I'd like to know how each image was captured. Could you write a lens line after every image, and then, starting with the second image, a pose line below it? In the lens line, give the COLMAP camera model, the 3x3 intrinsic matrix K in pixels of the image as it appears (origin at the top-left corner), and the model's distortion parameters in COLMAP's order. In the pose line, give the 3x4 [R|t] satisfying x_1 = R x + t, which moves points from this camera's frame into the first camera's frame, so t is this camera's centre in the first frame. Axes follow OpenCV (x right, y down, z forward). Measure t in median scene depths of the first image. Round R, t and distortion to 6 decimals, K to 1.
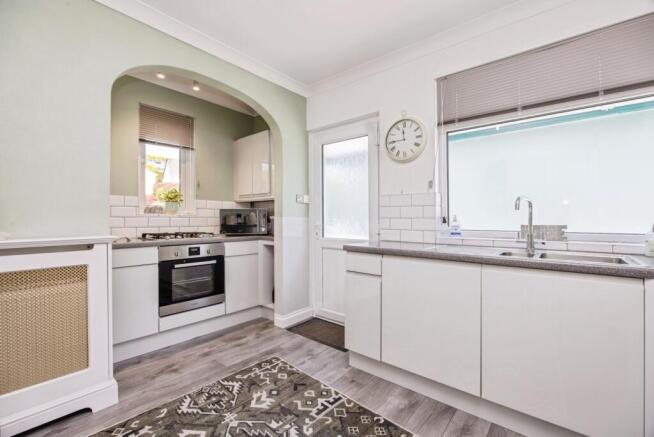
lens RADIAL K [[291.2, 0, 328.6], [0, 291.2, 216.7], [0, 0, 1]] dist [-0.000258, 0.000058]
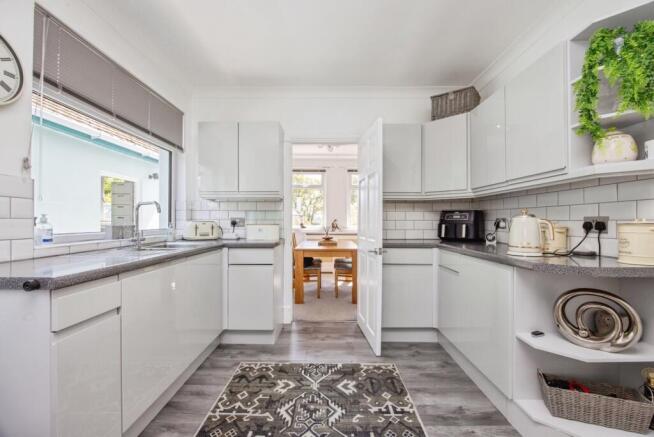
lens RADIAL K [[291.2, 0, 325.8], [0, 291.2, 215.5], [0, 0, 1]] dist [-0.000258, 0.000058]
pose [[-0.686032, -0.008116, 0.727526, -1.082836], [-0.004186, 0.999965, 0.007208, -0.018974], [-0.727559, 0.001900, -0.686043, 1.568311]]
